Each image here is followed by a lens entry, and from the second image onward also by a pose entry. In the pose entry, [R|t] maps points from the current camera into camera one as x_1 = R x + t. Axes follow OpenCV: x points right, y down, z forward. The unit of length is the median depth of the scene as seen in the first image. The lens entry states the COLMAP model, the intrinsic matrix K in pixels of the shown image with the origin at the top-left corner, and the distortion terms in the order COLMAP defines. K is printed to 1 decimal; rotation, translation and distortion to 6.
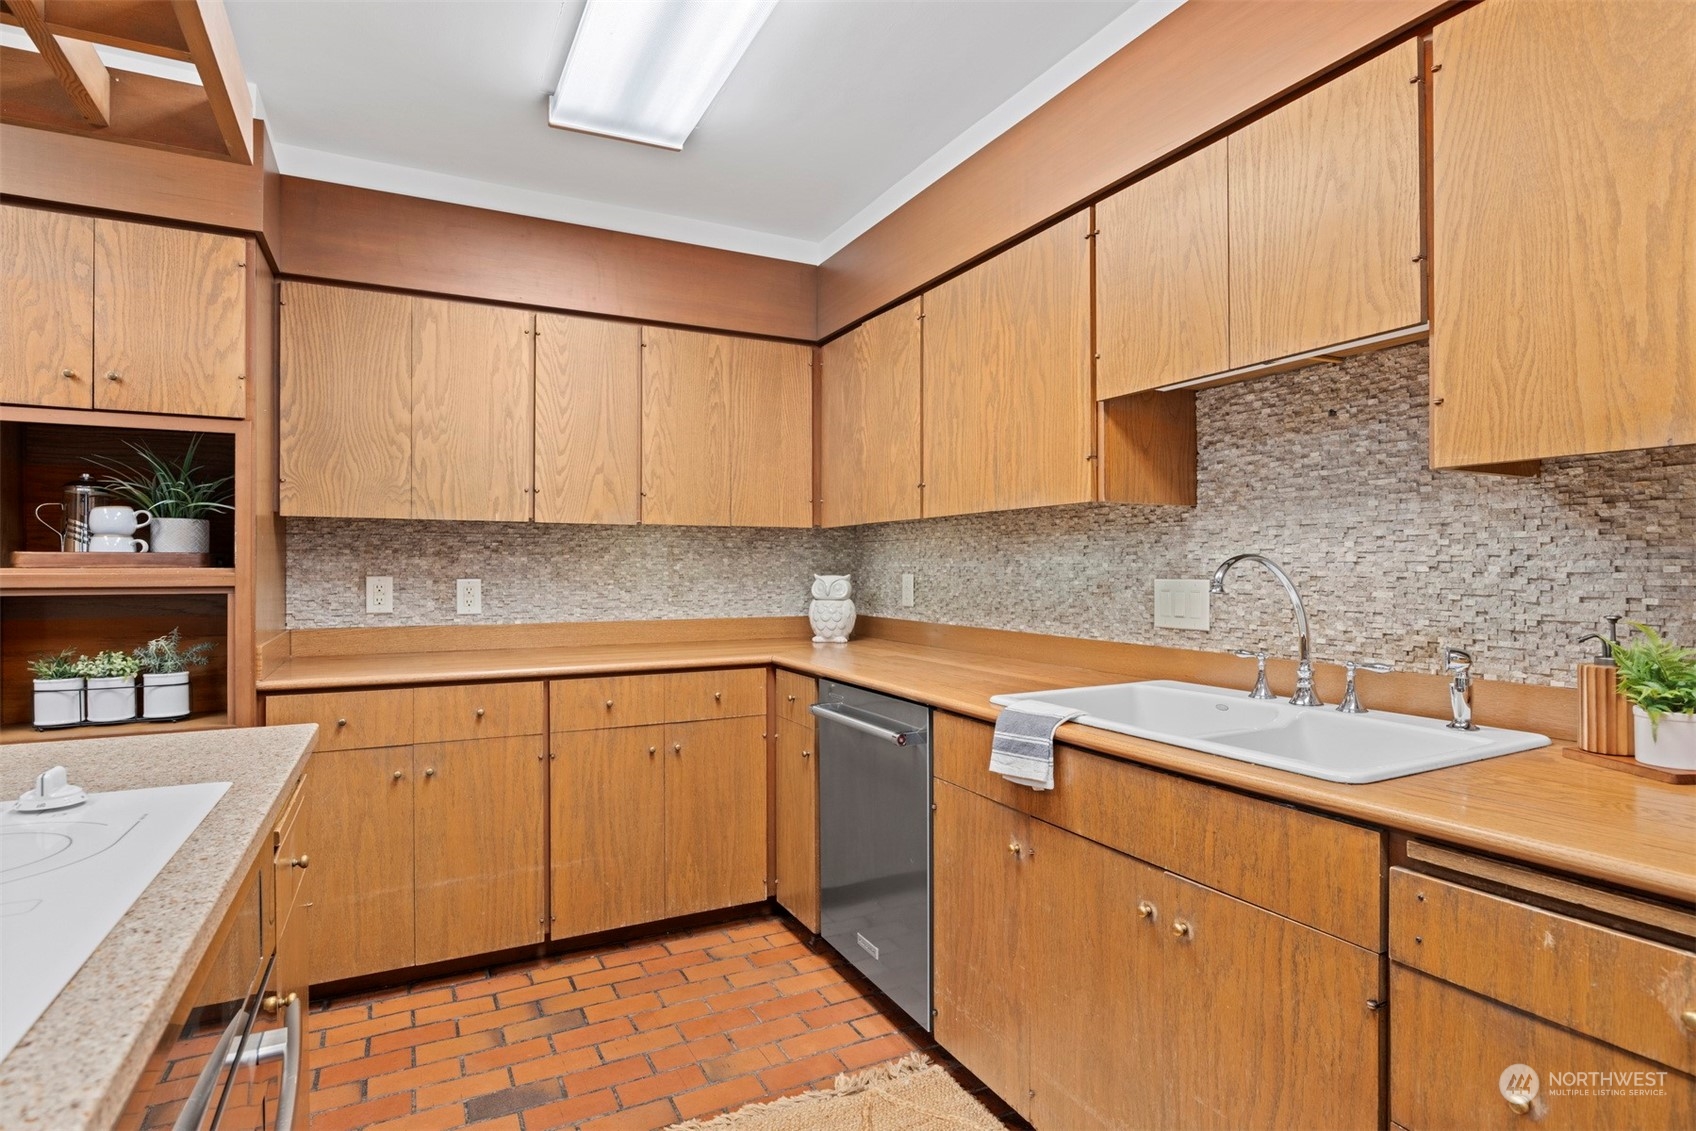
lens RADIAL K [[871.0, 0, 848.5], [0, 871.0, 571.1], [0, 0, 1]] dist [-0.008958, 0.001875]
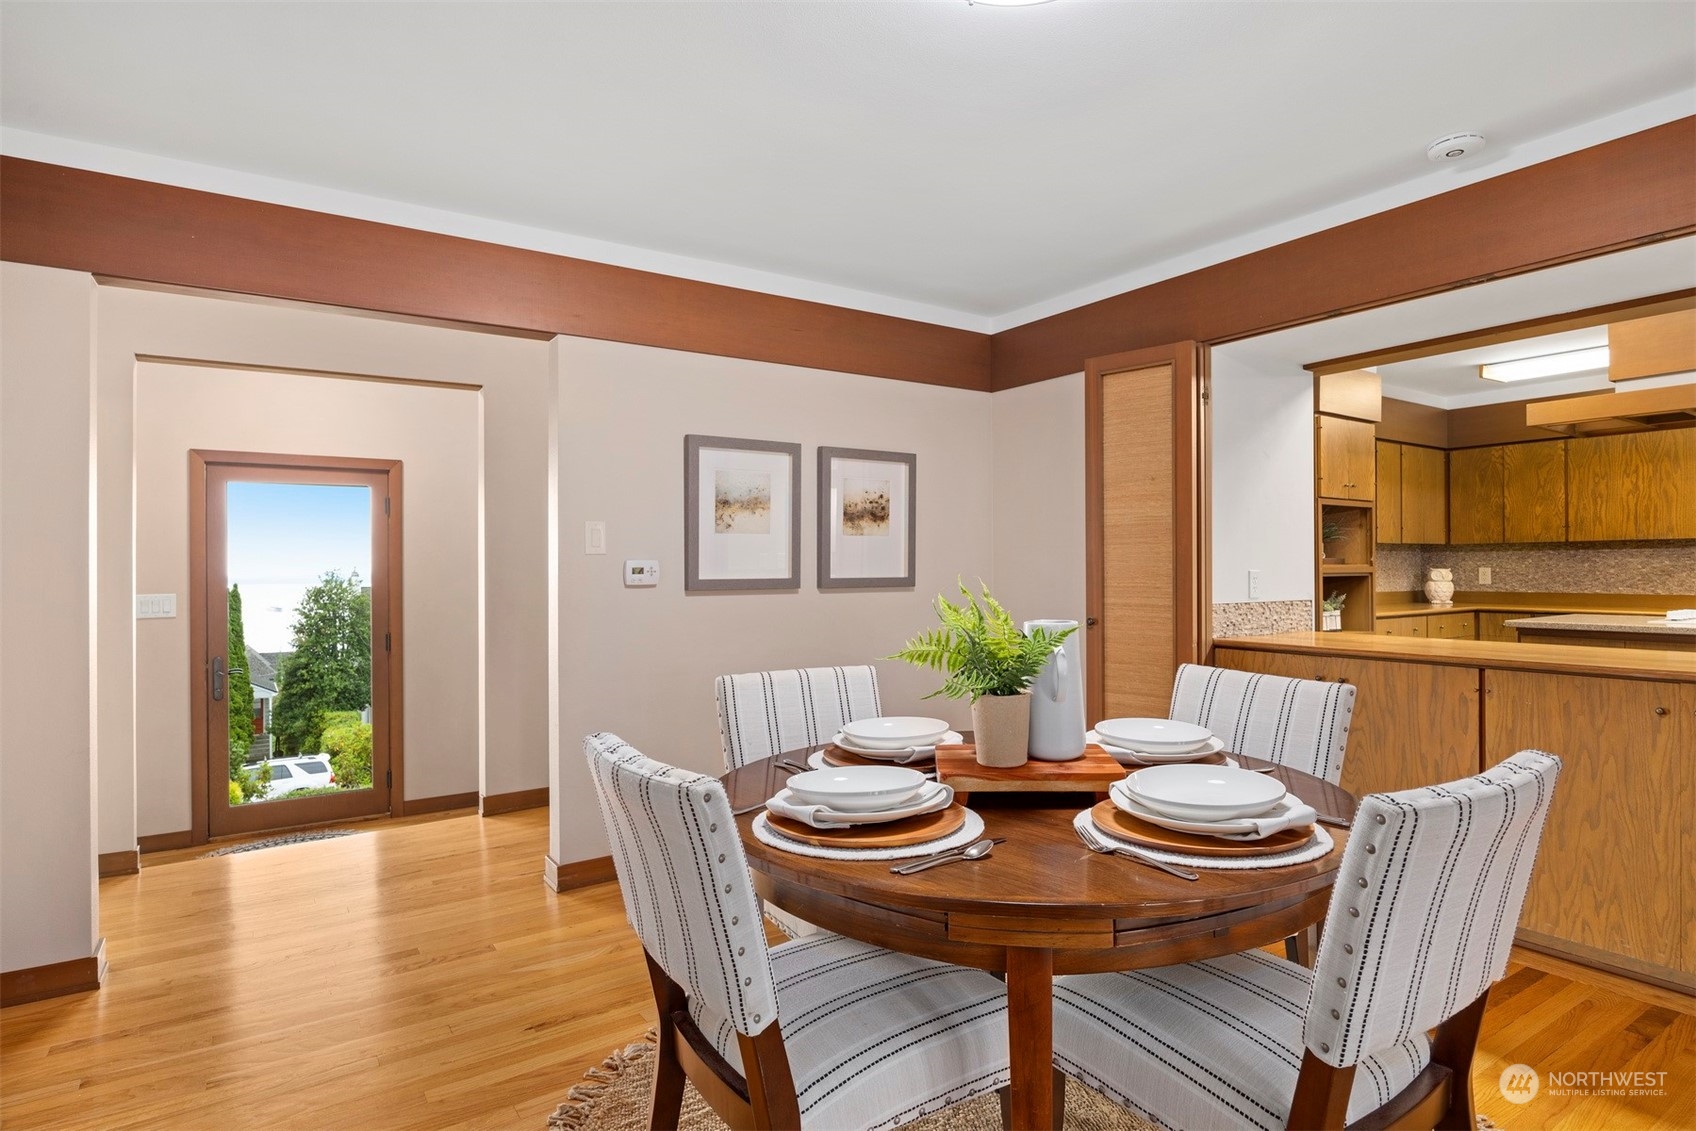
lens RADIAL K [[898.1, 0, 850.7], [0, 898.1, 570.2], [0, 0, 1]] dist [-0.007284, -0.000950]
pose [[0.992800, -0.004828, 0.119690, -2.319291], [0.005113, 0.999985, -0.002072, 0.009057], [-0.119678, 0.002669, 0.992809, -1.199084]]
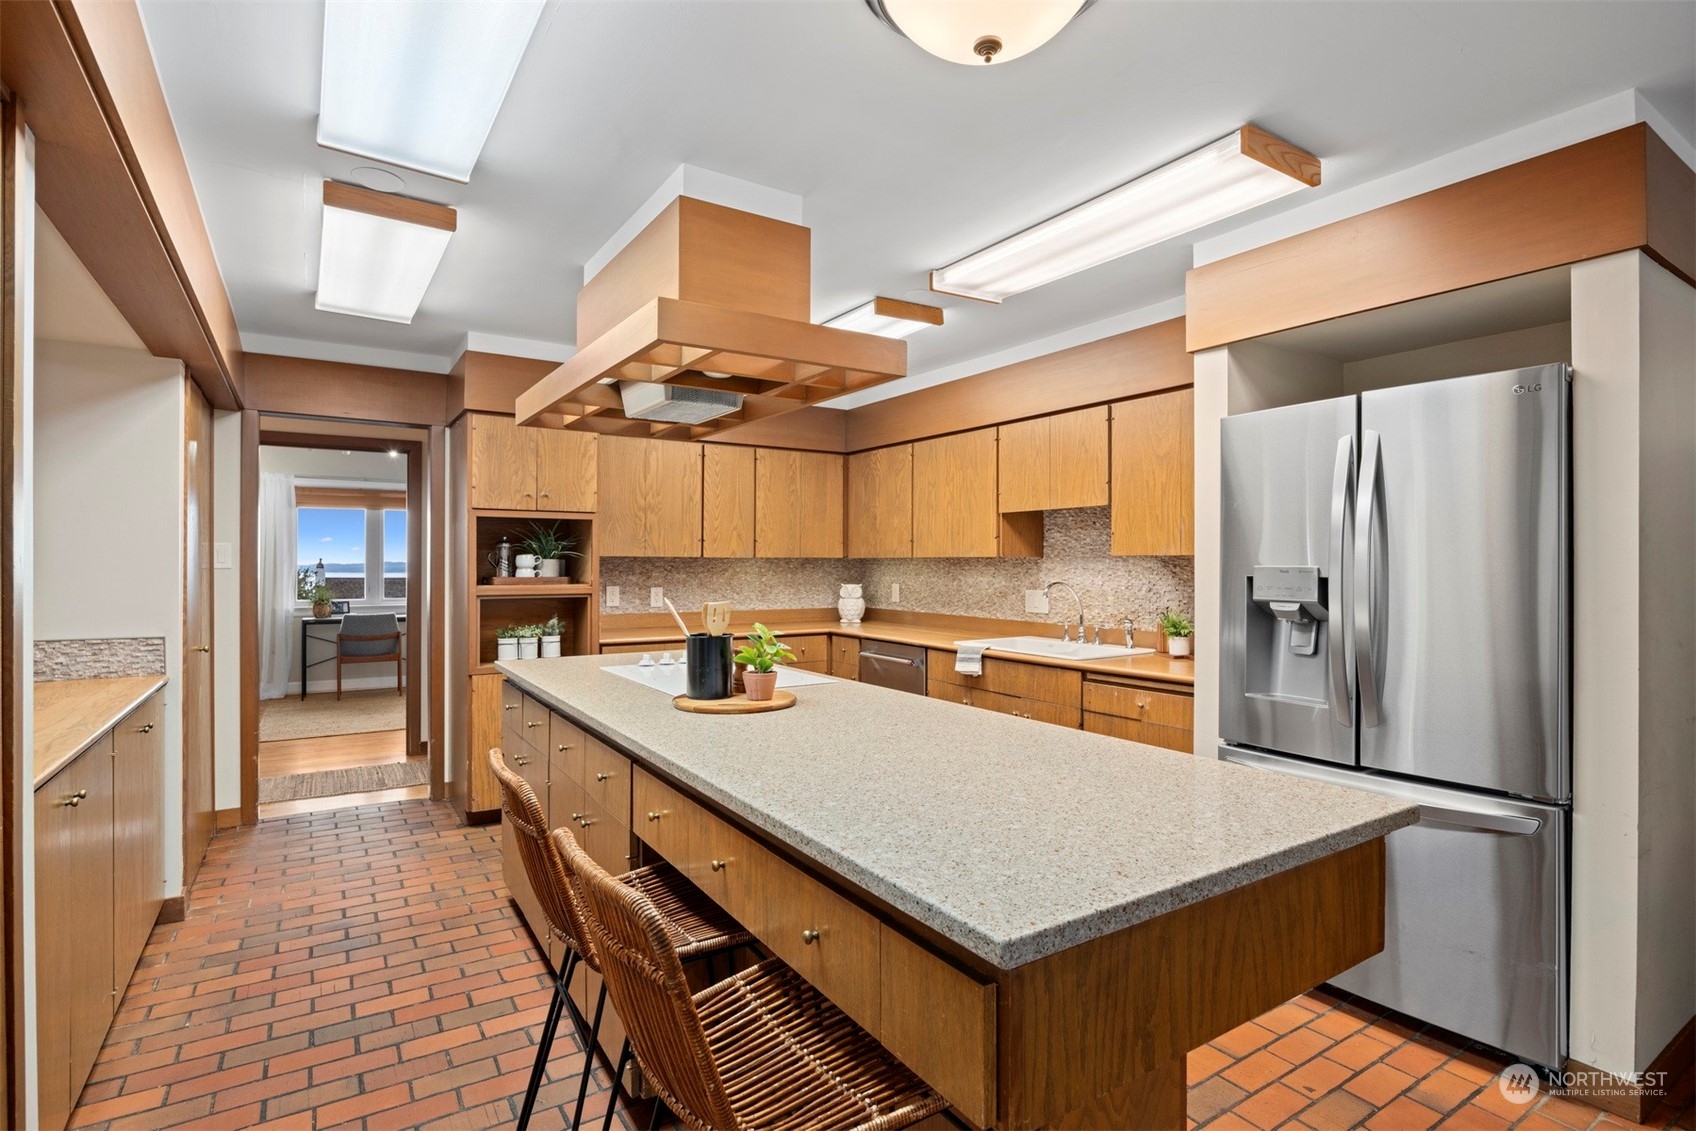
lens RADIAL K [[839.6, 0, 851.4], [0, 839.6, 565.5], [0, 0, 1]] dist [-0.008403, -0.000021]
pose [[0.995247, 0.002883, 0.097344, -0.275827], [-0.002890, 0.999996, -0.000075, -0.049197], [-0.097344, -0.000207, 0.995251, -1.013262]]
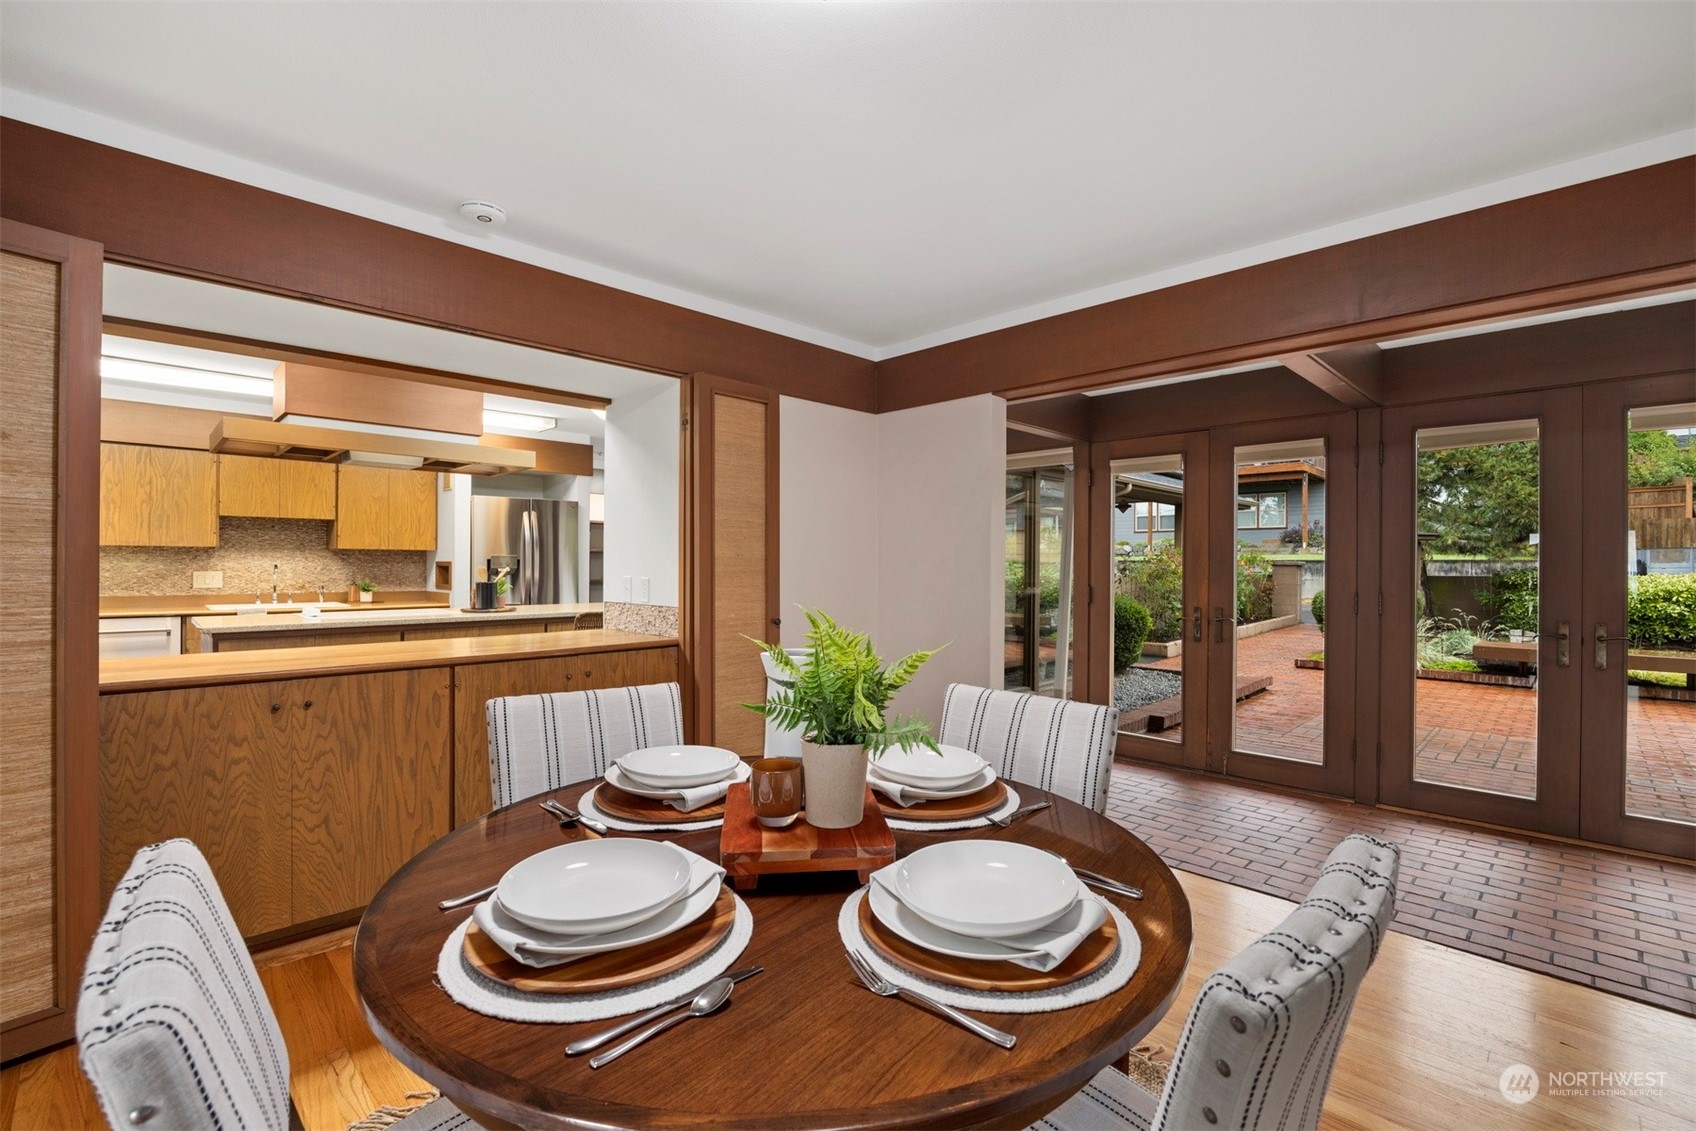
lens RADIAL K [[748.5, 0, 850.1], [0, 748.5, 563.8], [0, 0, 1]] dist [-0.014090, 0.000063]
pose [[-0.305263, 0.001414, 0.952267, -2.622734], [-0.001493, 0.999997, -0.001964, -0.014793], [-0.952267, -0.002022, -0.305260, -0.318943]]
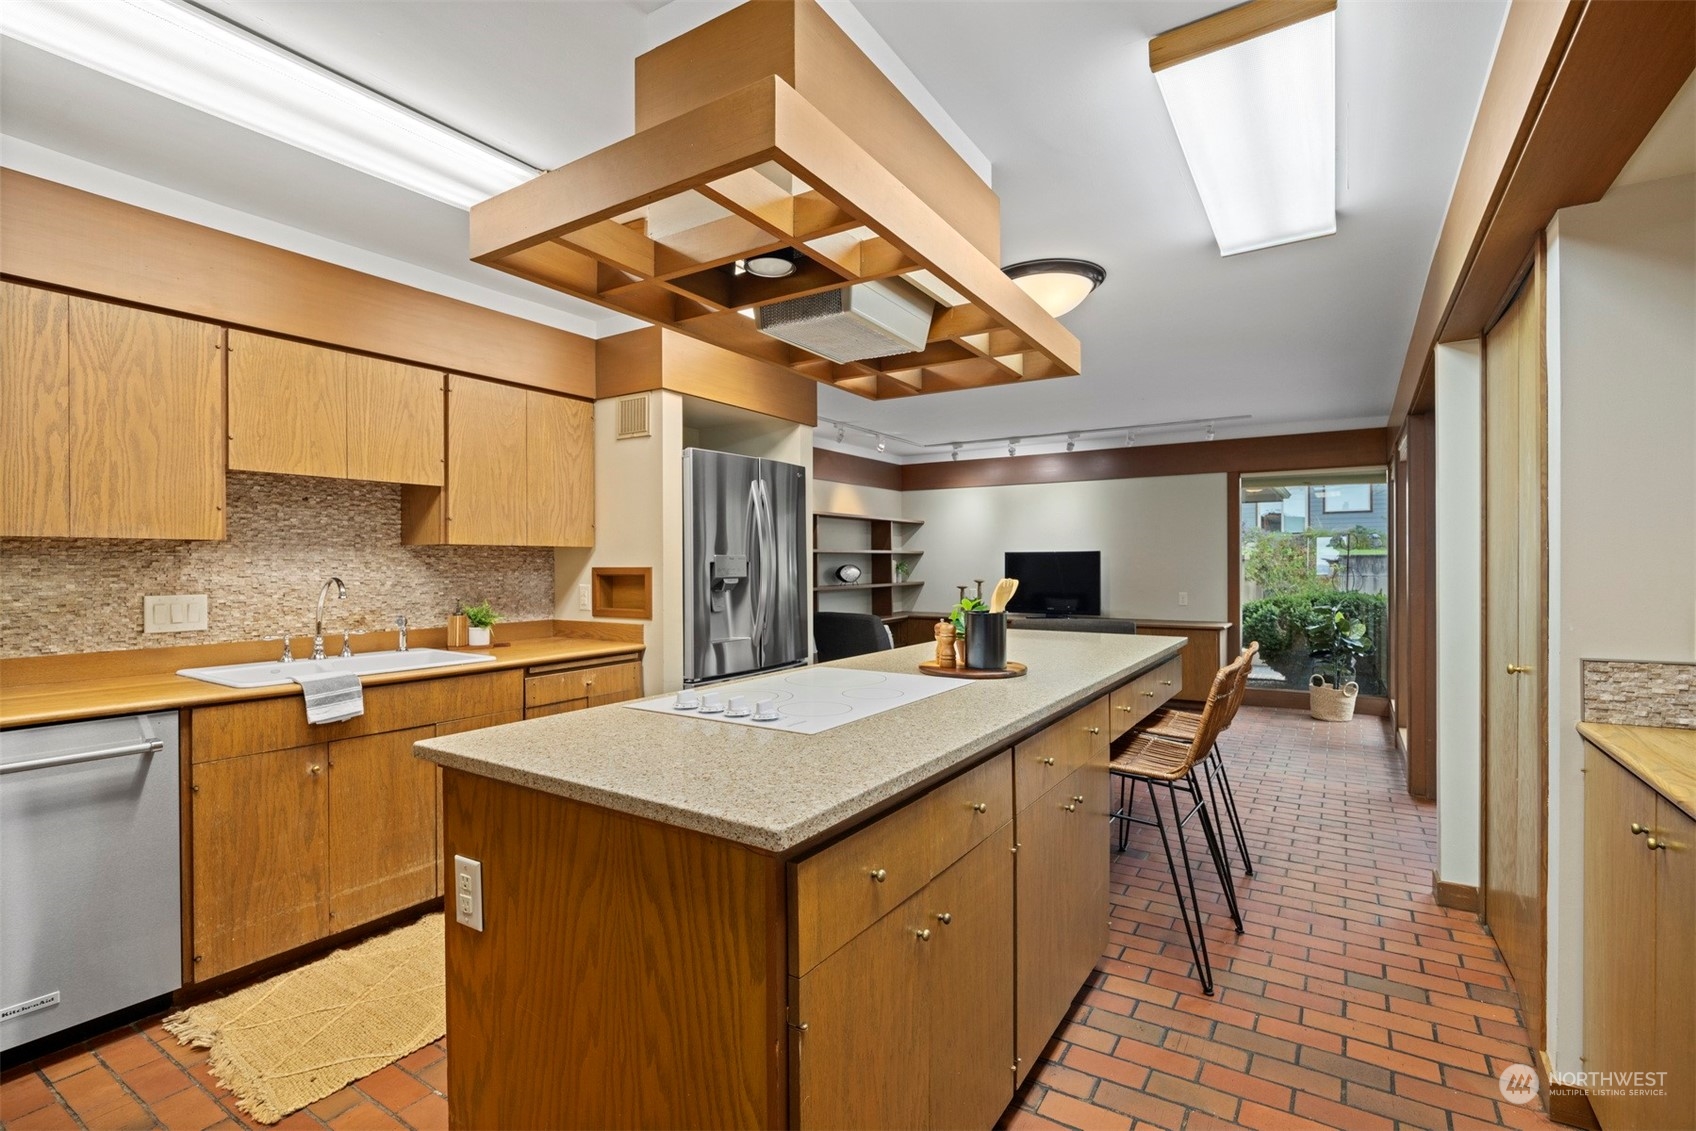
lens RADIAL K [[781.8, 0, 847.4], [0, 781.8, 561.4], [0, 0, 1]] dist [-0.003640, -0.001092]
pose [[-0.498616, 0.007071, 0.866794, -1.145657], [0.008622, 0.999958, -0.003197, -0.029217], [-0.866780, 0.005880, -0.498656, 0.670502]]
